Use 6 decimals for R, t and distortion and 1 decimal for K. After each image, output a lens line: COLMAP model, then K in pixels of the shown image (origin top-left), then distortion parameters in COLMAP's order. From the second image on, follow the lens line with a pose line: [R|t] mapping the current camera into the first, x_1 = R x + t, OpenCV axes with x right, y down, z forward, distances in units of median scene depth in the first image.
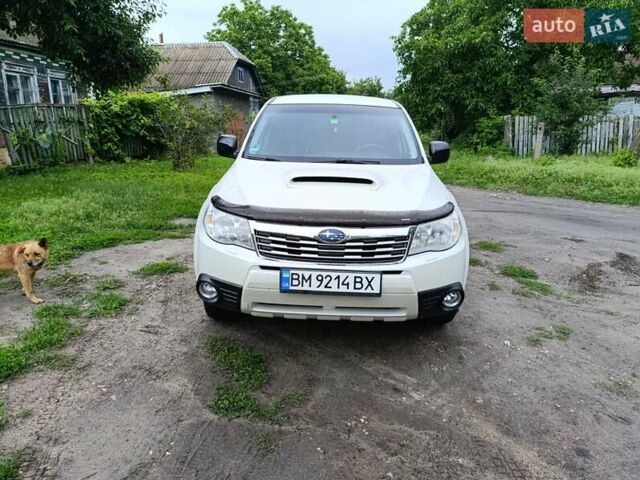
lens RADIAL K [[437.4, 0, 320.1], [0, 437.4, 242.5], [0, 0, 1]] dist [0.033479, -0.034974]
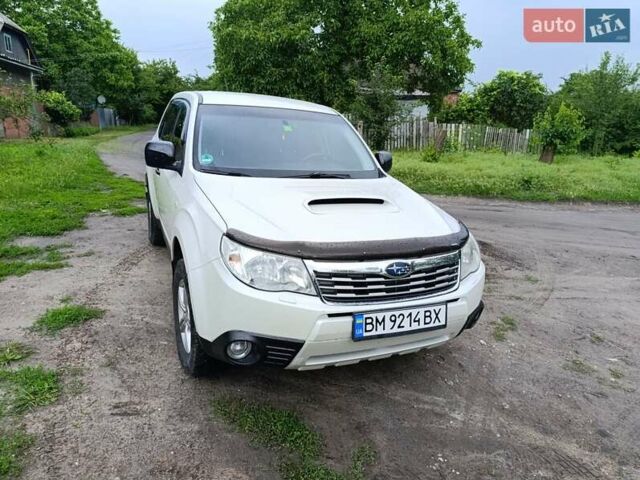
lens RADIAL K [[437.4, 0, 318.7], [0, 437.4, 241.7], [0, 0, 1]] dist [0.033479, -0.034974]
pose [[0.901964, -0.080047, 0.424327, -0.430994], [0.069335, 0.996765, 0.040652, -0.104513], [-0.426208, -0.007246, 0.904596, 0.212233]]
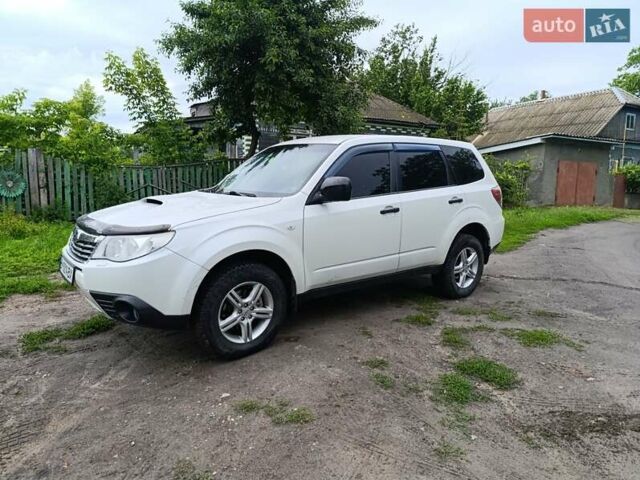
lens RADIAL K [[437.4, 0, 316.7], [0, 437.4, 234.6], [0, 0, 1]] dist [0.033479, -0.034974]
pose [[0.627776, 0.091542, -0.772992, 1.333040], [-0.200456, 0.978579, -0.046909, -0.090611], [0.752140, 0.184399, 0.632679, 0.590417]]
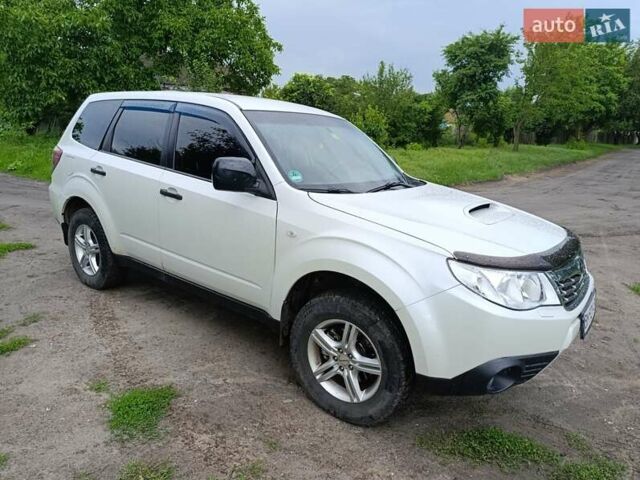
lens RADIAL K [[437.4, 0, 320.5], [0, 437.4, 241.9], [0, 0, 1]] dist [0.033479, -0.034974]
pose [[0.584722, -0.188781, 0.788962, -0.940890], [0.174014, 0.979096, 0.105309, -0.238957], [-0.792350, 0.075714, 0.605350, 0.734475]]
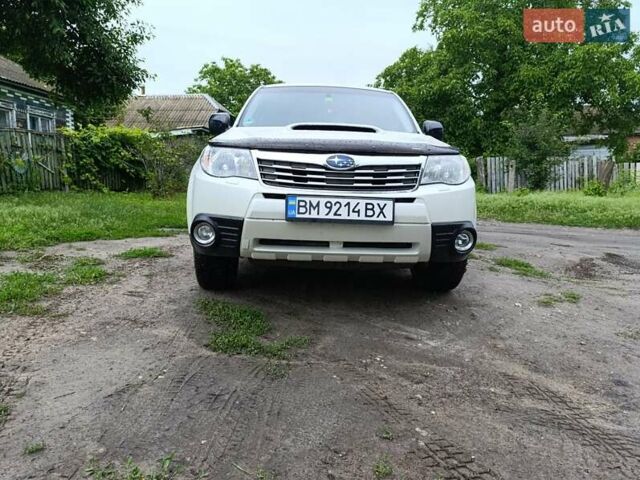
lens RADIAL K [[437.4, 0, 321.1], [0, 437.4, 239.6], [0, 0, 1]] dist [0.033479, -0.034974]
pose [[0.998385, -0.002228, 0.056758, -0.059109], [0.009629, 0.991408, -0.130449, 0.234002], [-0.055980, 0.130785, 0.989829, 0.073792]]
